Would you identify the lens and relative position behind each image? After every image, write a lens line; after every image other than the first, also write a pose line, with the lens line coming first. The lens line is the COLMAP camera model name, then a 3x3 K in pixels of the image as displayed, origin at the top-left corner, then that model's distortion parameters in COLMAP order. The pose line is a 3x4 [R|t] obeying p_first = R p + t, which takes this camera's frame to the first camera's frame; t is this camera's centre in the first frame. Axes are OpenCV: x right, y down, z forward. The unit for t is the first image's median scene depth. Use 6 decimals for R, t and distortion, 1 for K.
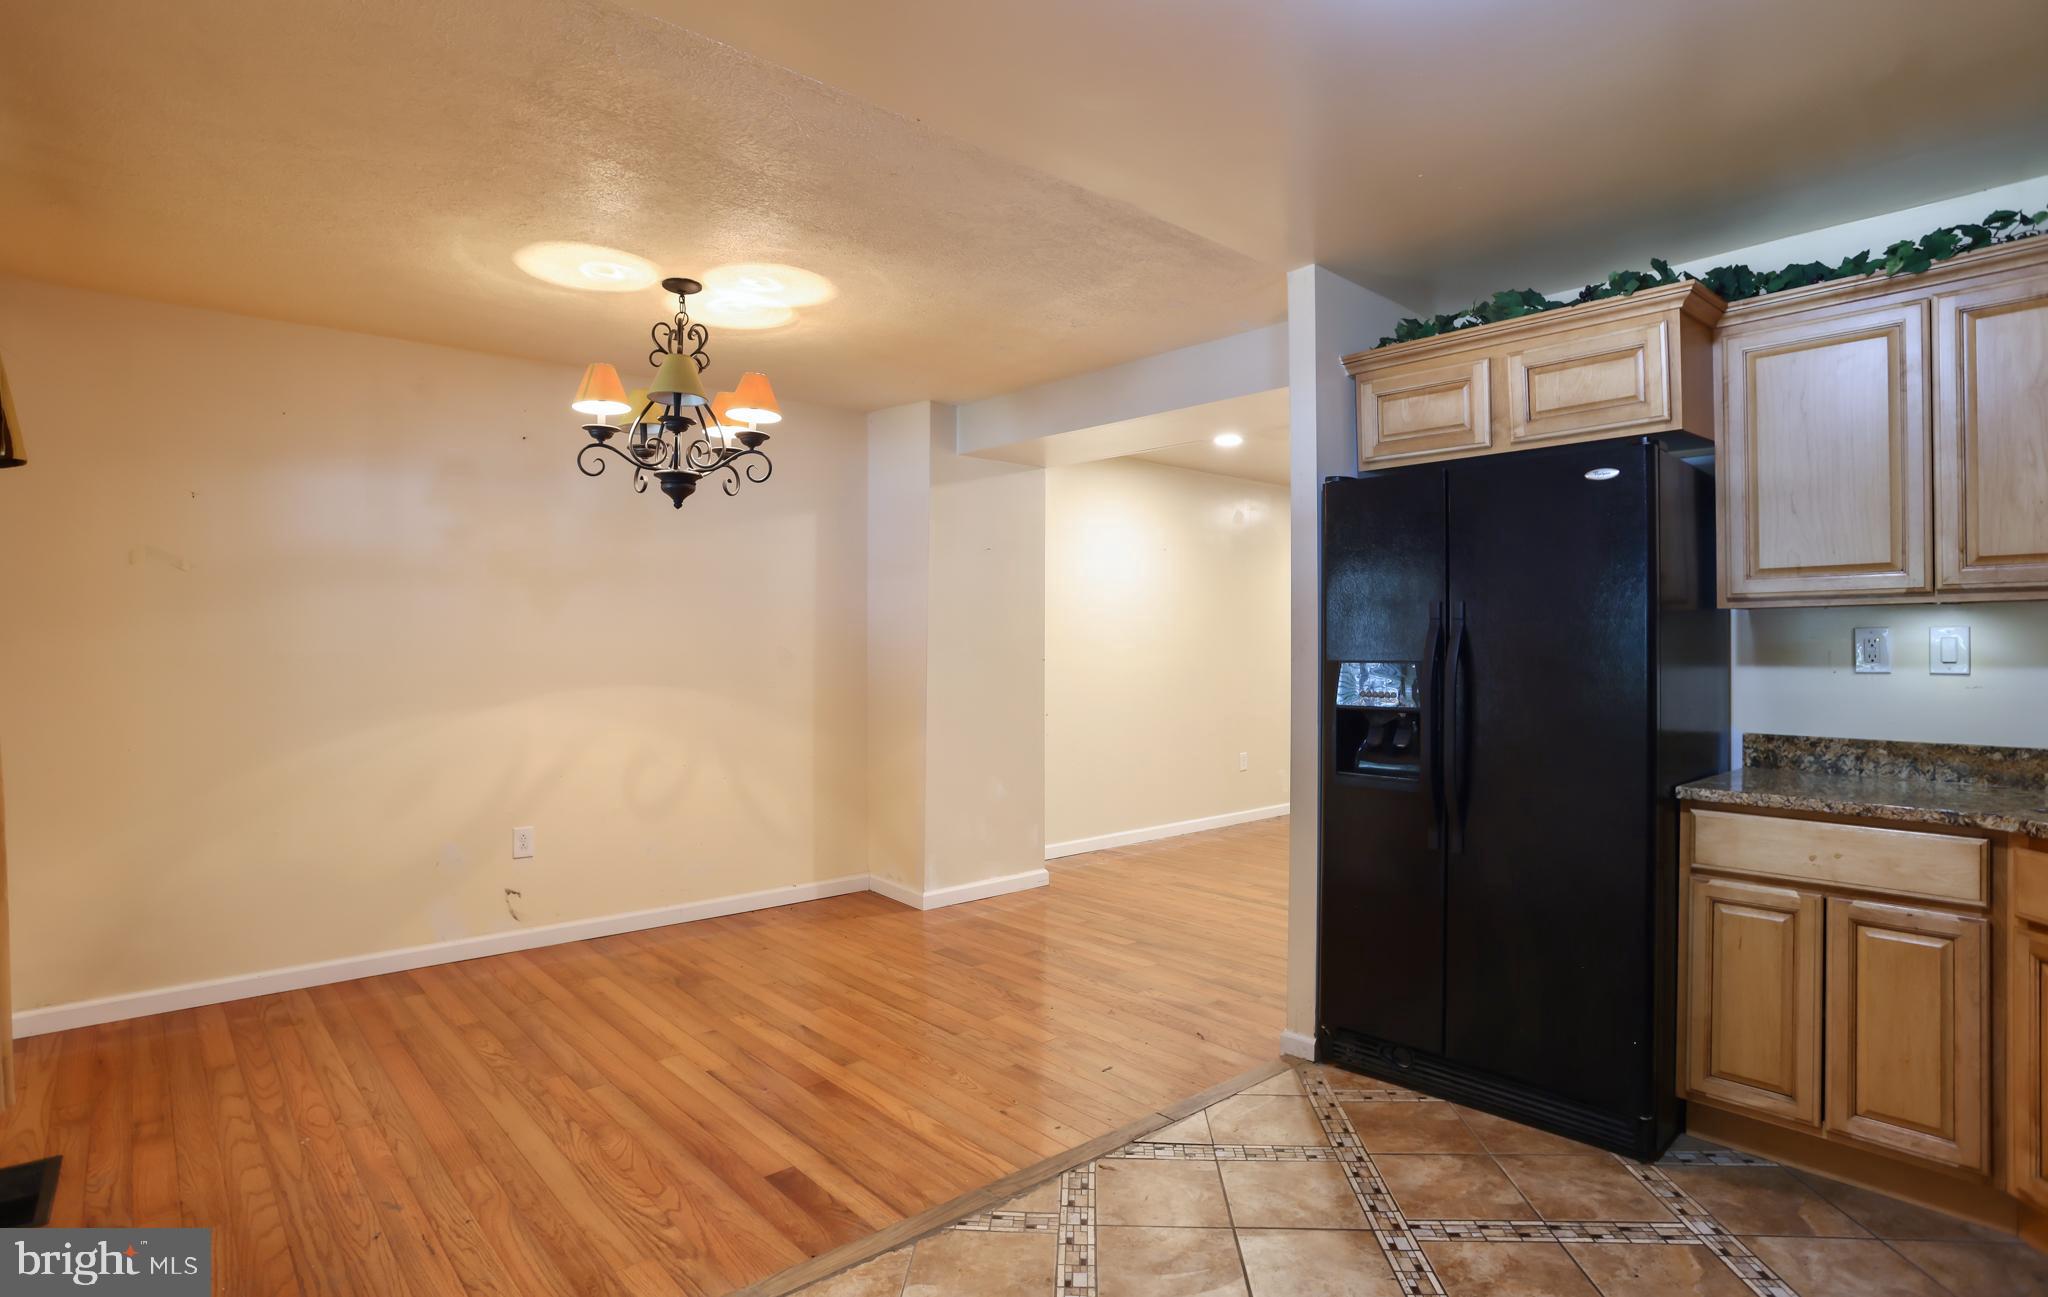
lens RADIAL K [[1032.0, 0, 1038.9], [0, 1032.0, 647.1], [0, 0, 1]] dist [-0.026804, 0.007399]
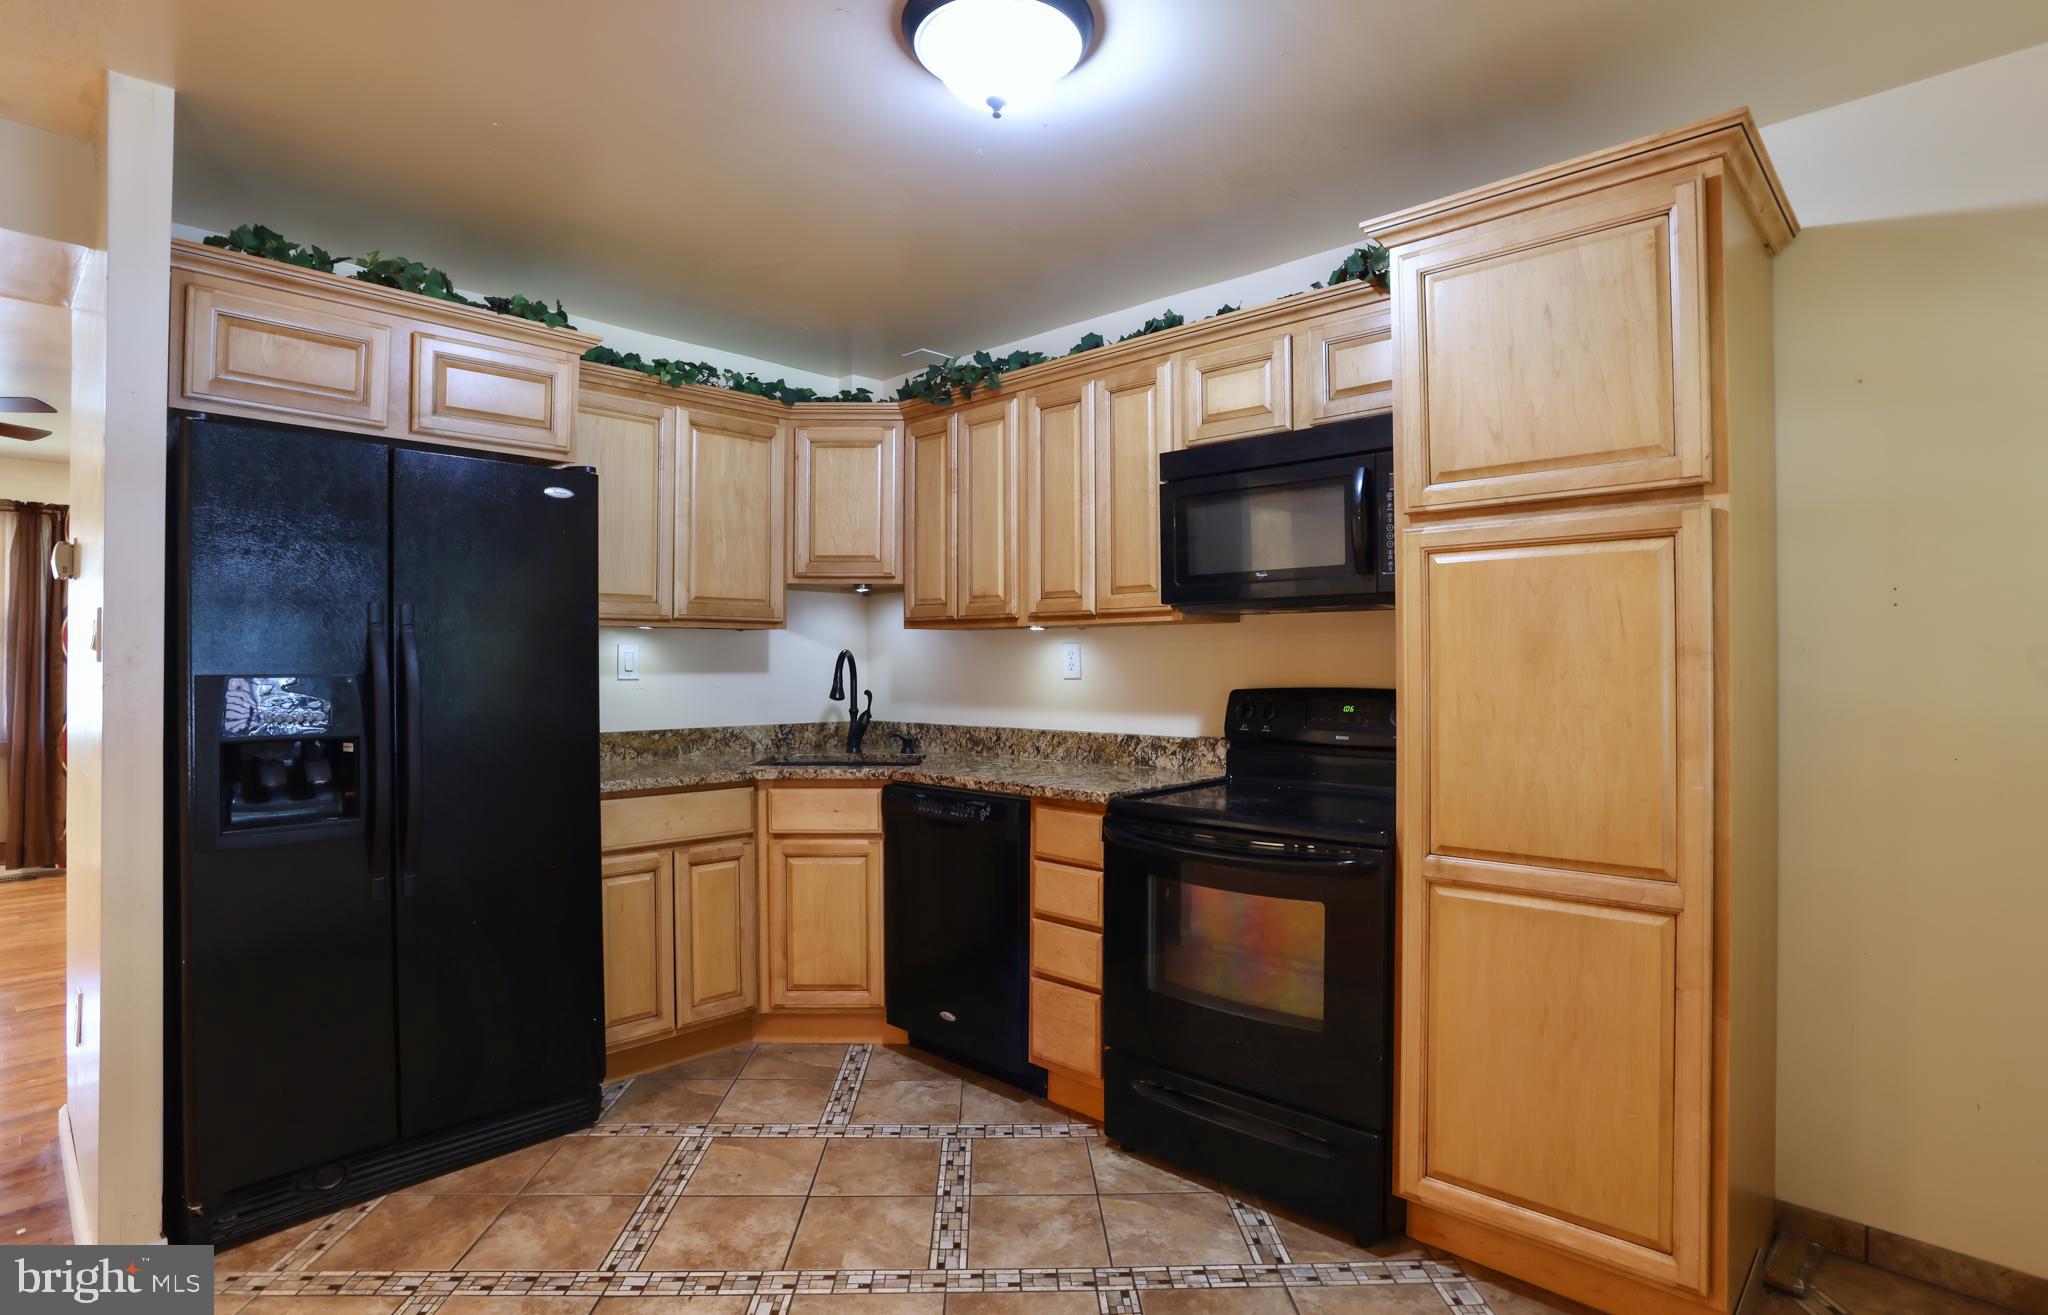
lens RADIAL K [[1022.8, 0, 1024.9], [0, 1022.8, 661.2], [0, 0, 1]] dist [-0.077543, 0.023389]
pose [[-0.079743, 0.001896, 0.996814, -0.481966], [-0.001763, 0.999996, -0.002043, 0.004158], [-0.996814, -0.001920, -0.079739, 0.576804]]
